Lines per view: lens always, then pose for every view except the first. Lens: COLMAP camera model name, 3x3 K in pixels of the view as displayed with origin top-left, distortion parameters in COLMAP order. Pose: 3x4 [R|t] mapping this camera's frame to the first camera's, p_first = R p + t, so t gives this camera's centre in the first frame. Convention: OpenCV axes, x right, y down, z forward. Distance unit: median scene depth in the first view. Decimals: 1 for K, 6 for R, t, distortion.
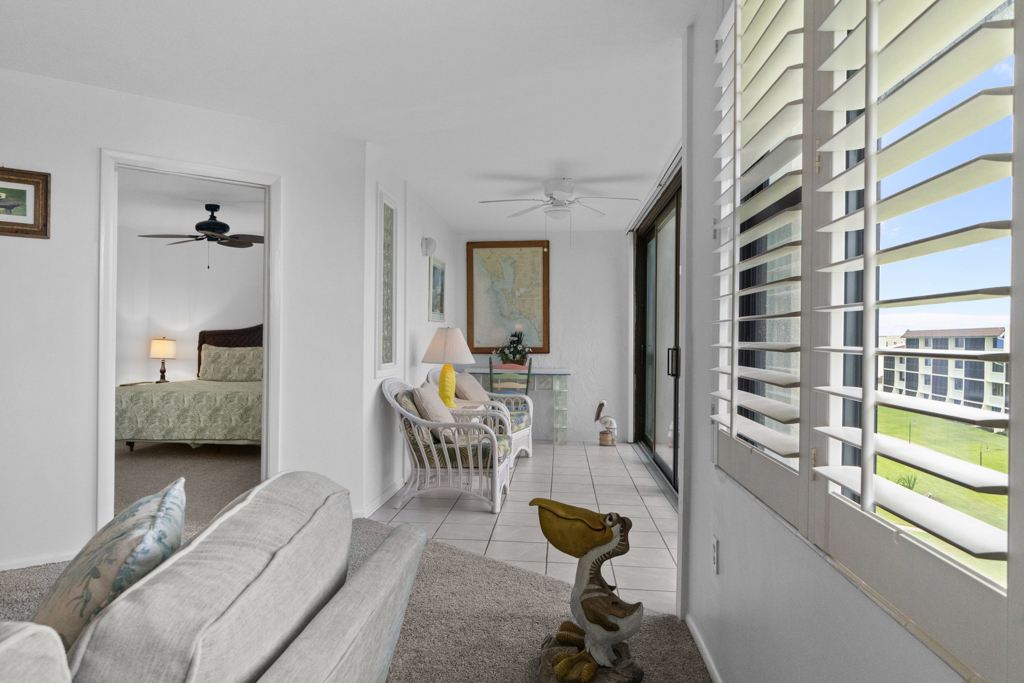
lens RADIAL K [[686.8, 0, 508.4], [0, 686.8, 341.5], [0, 0, 1]] dist [-0.002286, 0.001701]
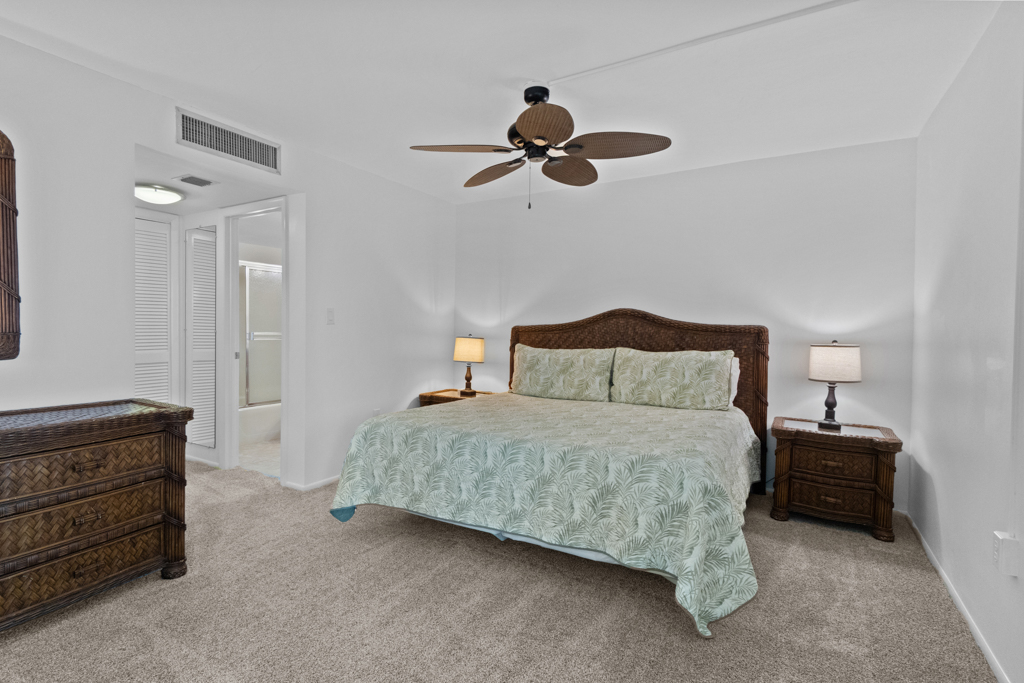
lens RADIAL K [[494.8, 0, 504.2], [0, 494.8, 342.3], [0, 0, 1]] dist [-0.005838, 0.003362]
pose [[0.906740, 0.011252, -0.421540, -0.381887], [-0.006740, 0.999903, 0.012193, -0.006540], [0.421637, -0.008215, 0.906728, 0.841067]]
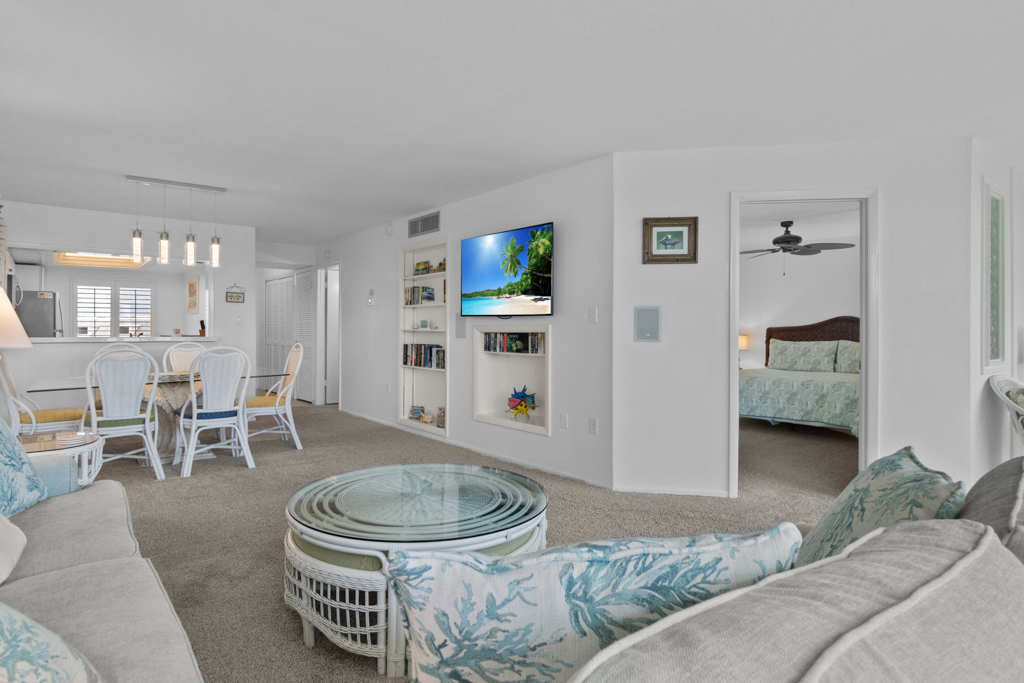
lens RADIAL K [[583.6, 0, 491.0], [0, 583.6, 327.7], [0, 0, 1]] dist [0.002722, 0.003131]
pose [[0.687261, -0.009782, -0.726345, -0.066089], [-0.000894, 0.999897, -0.014312, -0.000233], [0.726410, 0.010486, 0.687181, -0.088400]]
